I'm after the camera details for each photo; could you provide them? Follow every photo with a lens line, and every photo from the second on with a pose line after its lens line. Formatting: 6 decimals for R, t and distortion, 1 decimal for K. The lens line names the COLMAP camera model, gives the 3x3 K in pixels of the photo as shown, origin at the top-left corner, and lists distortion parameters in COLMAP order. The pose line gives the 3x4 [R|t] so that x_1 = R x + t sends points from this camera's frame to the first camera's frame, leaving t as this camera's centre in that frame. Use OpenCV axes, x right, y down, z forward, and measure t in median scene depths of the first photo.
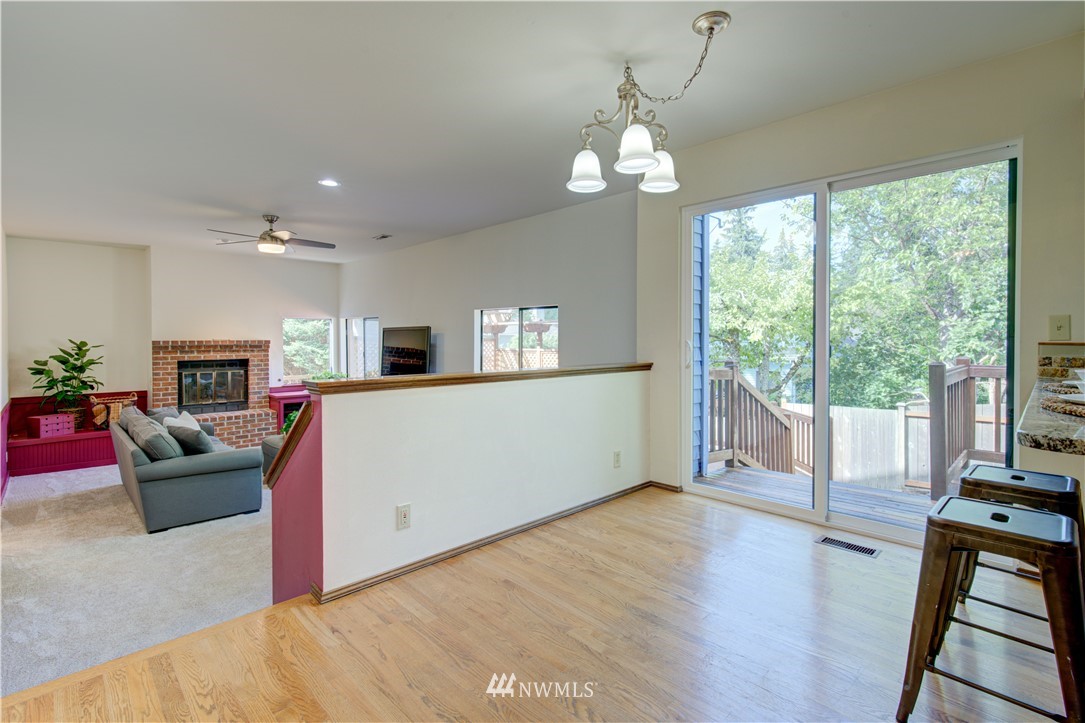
lens RADIAL K [[506.0, 0, 548.1], [0, 506.0, 346.2], [0, 0, 1]] dist [-0.001016, 0.000420]
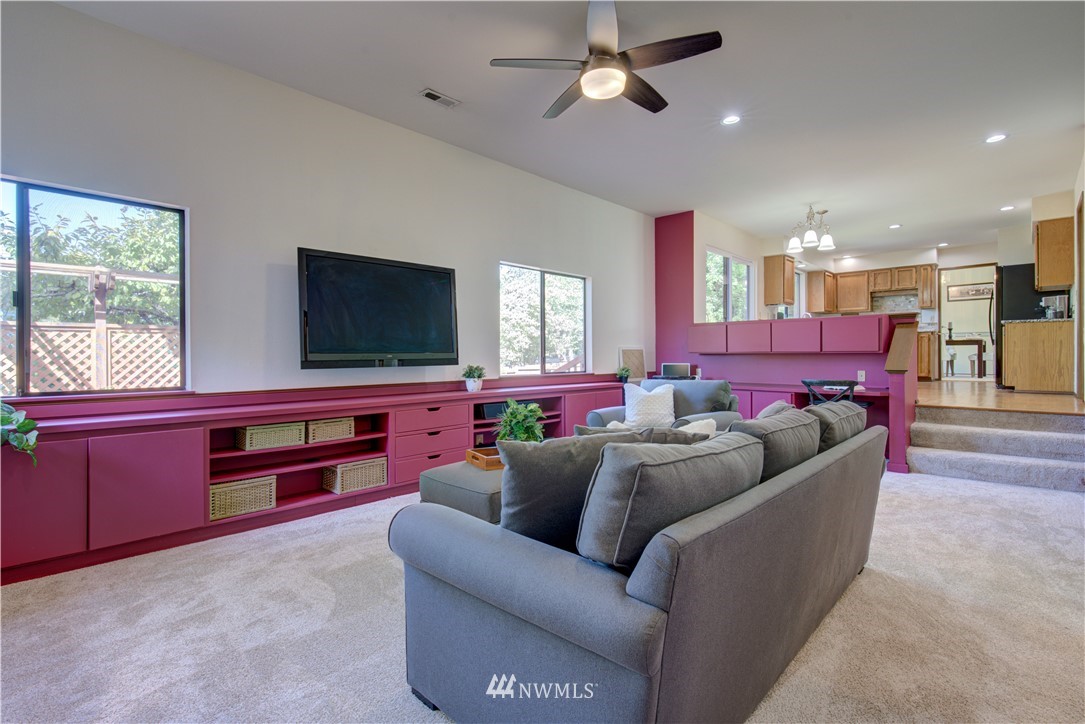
lens RADIAL K [[500.2, 0, 542.8], [0, 500.2, 353.6], [0, 0, 1]] dist [-0.000187, 0.000267]
pose [[-0.020062, 0.000442, 0.999799, -0.768078], [0.016869, 0.999858, -0.000104, 0.063489], [-0.999656, 0.016864, -0.020066, 0.772334]]
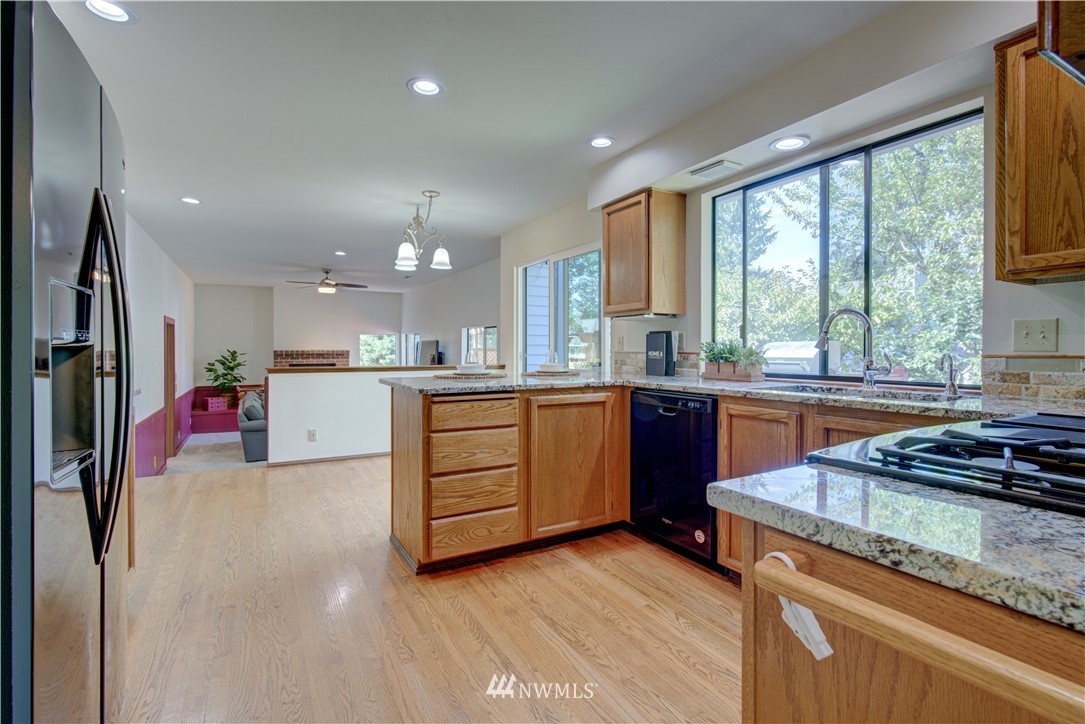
lens RADIAL K [[500.2, 0, 542.8], [0, 500.2, 353.6], [0, 0, 1]] dist [-0.000187, 0.000267]
pose [[0.969019, 0.003042, -0.246968, 0.341127], [-0.004533, 0.999975, -0.005469, 0.002816], [0.246945, 0.006419, 0.969008, -0.226123]]
